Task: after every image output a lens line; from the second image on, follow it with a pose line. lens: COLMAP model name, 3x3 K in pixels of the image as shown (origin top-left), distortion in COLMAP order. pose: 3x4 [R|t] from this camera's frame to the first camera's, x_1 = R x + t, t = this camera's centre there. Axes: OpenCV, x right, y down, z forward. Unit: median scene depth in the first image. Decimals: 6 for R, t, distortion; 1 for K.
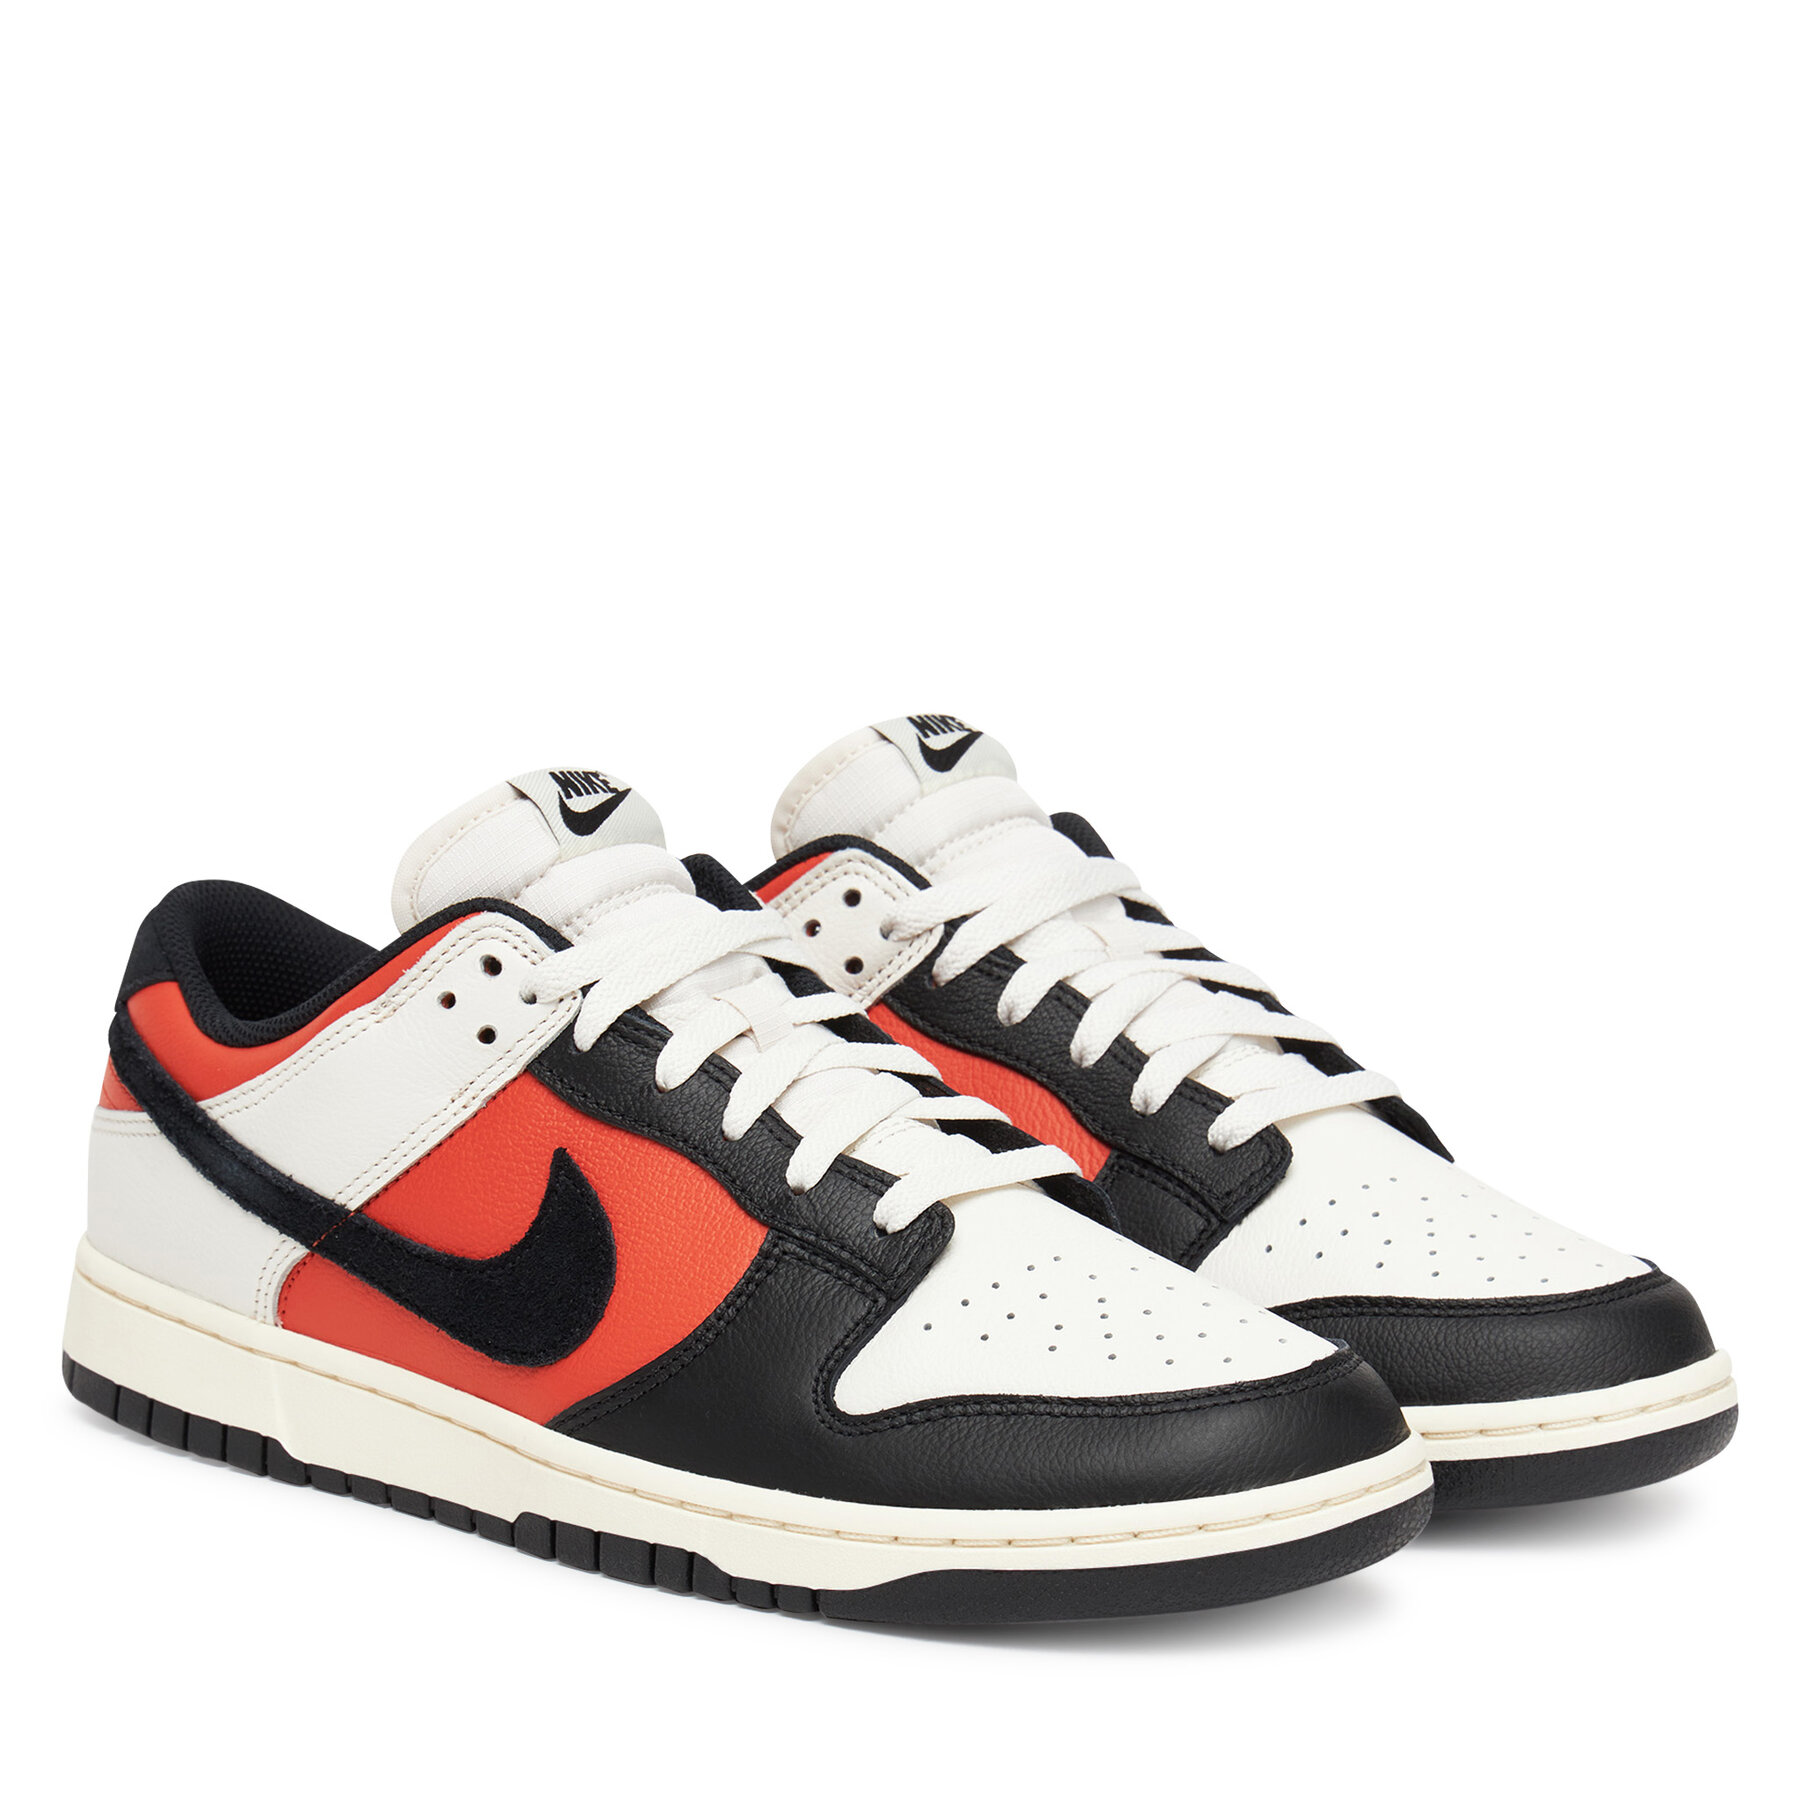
lens RADIAL K [[2939.7, 0, 899.7], [0, 2939.7, 891.4], [0, 0, 1]] dist [-0.321333, 0.000000]
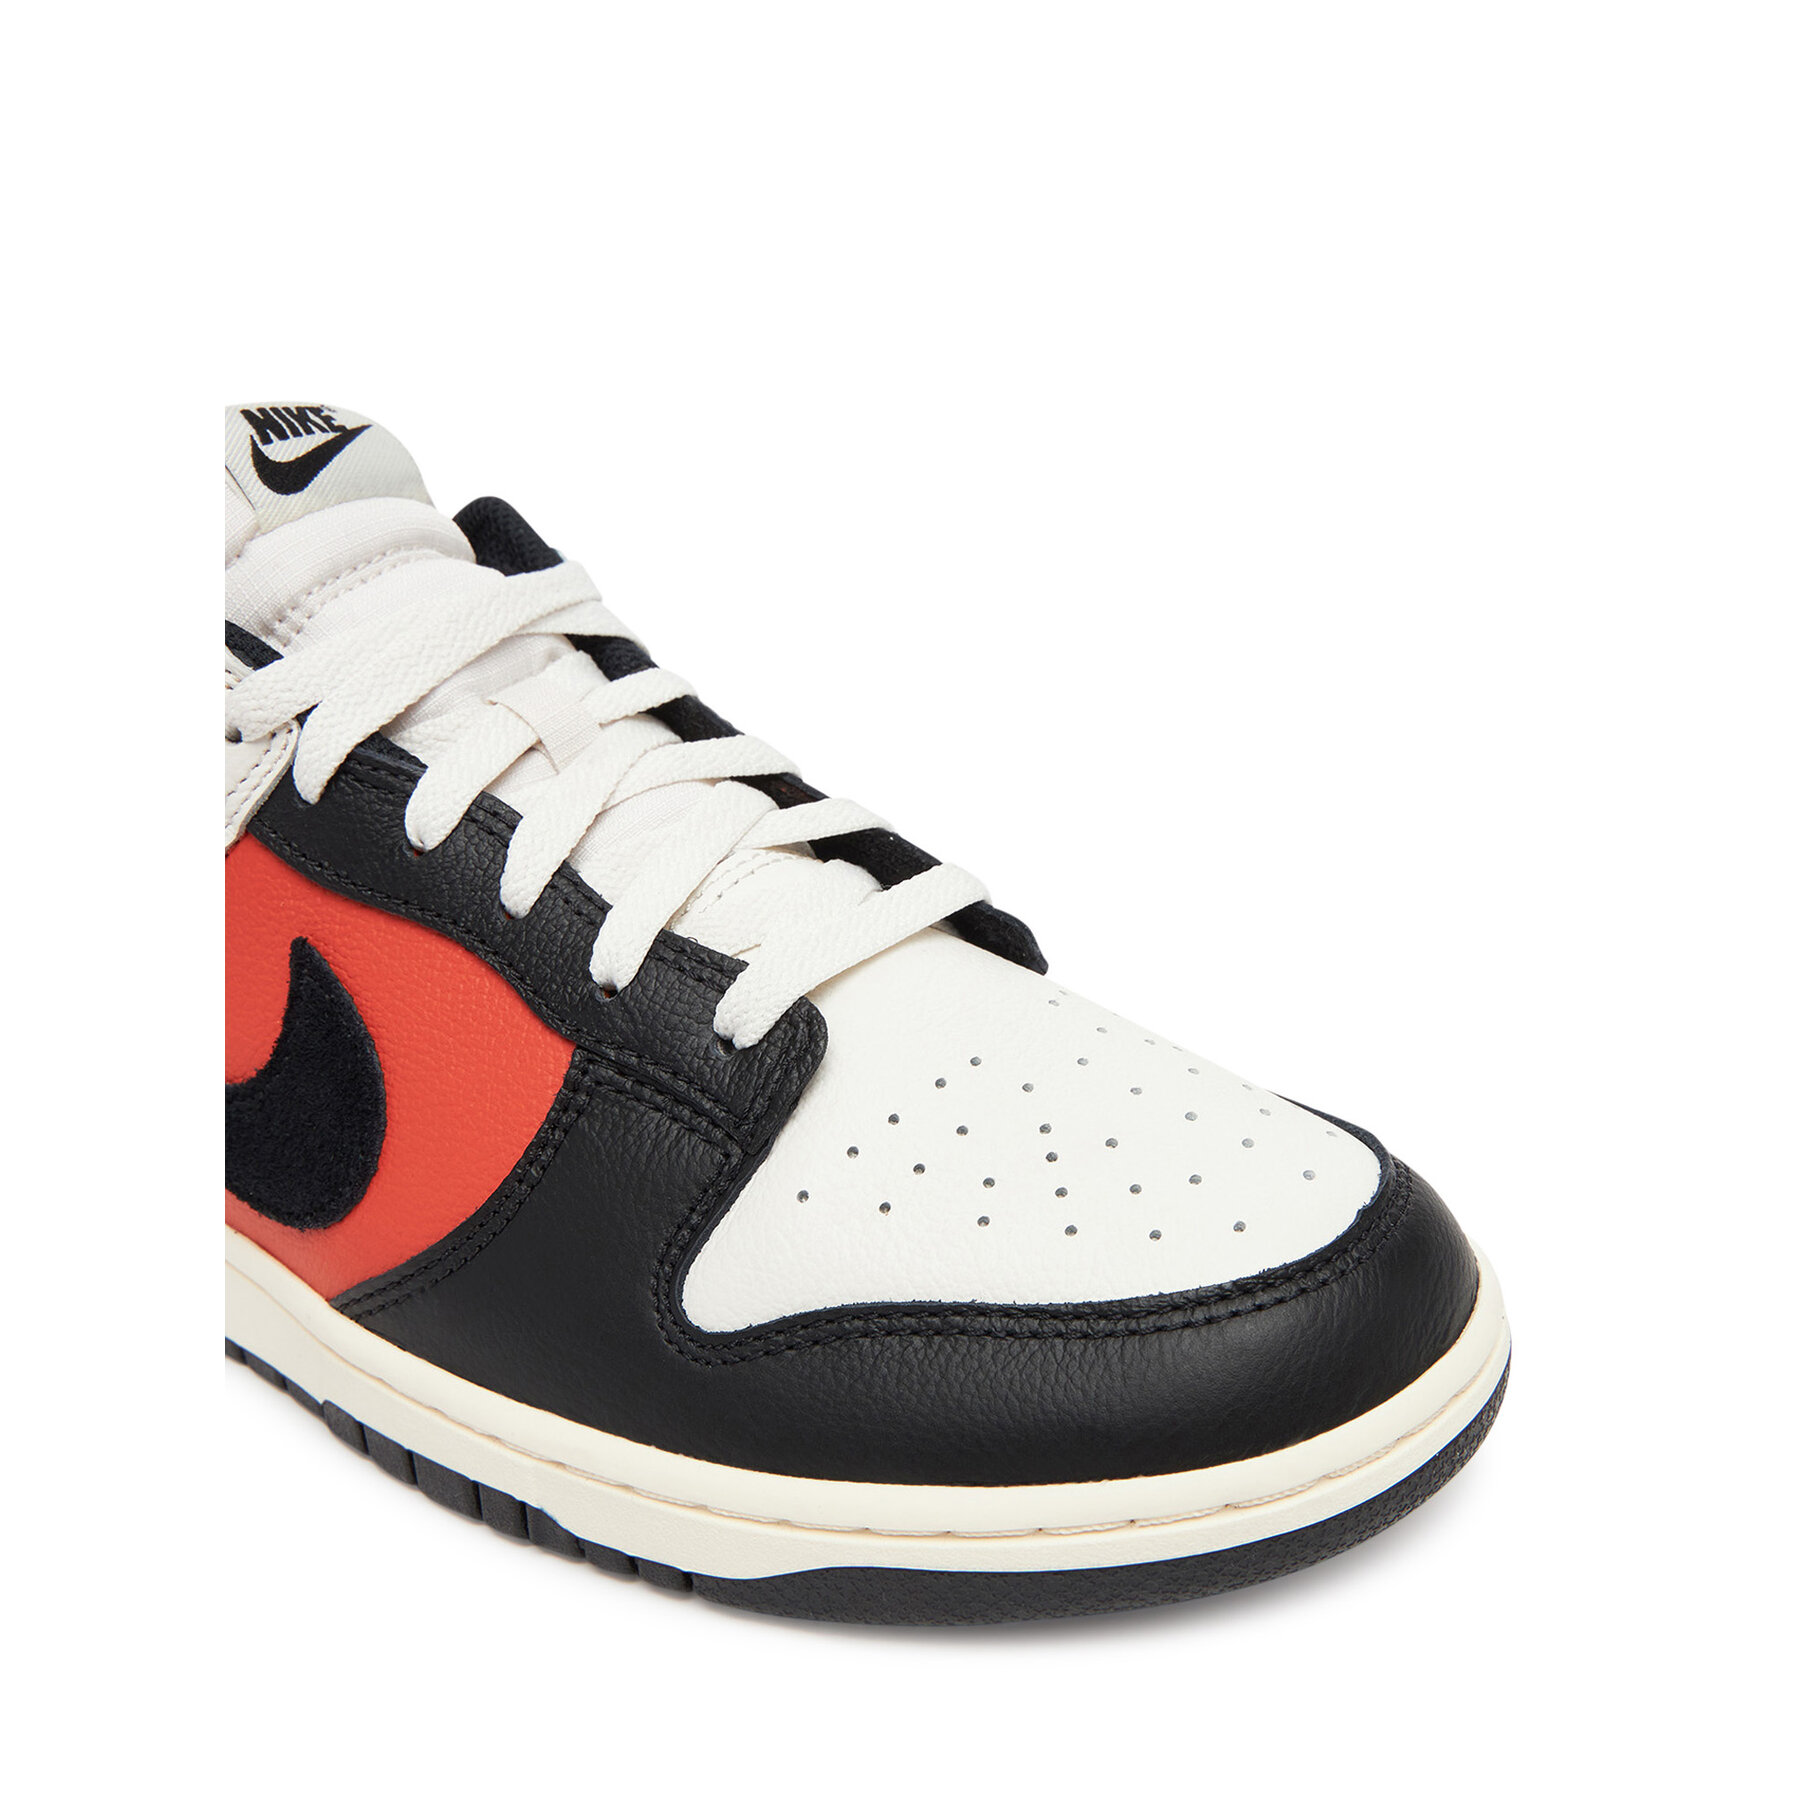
lens RADIAL K [[1383.4, 0, 911.6], [0, 1383.4, 905.4], [0, 0, 1]] dist [-0.046980, 0.022339]
pose [[0.994509, -0.099098, 0.033635, 0.029337], [0.083386, 0.944589, 0.317489, -0.018845], [-0.063234, -0.312941, 0.947665, 0.659340]]
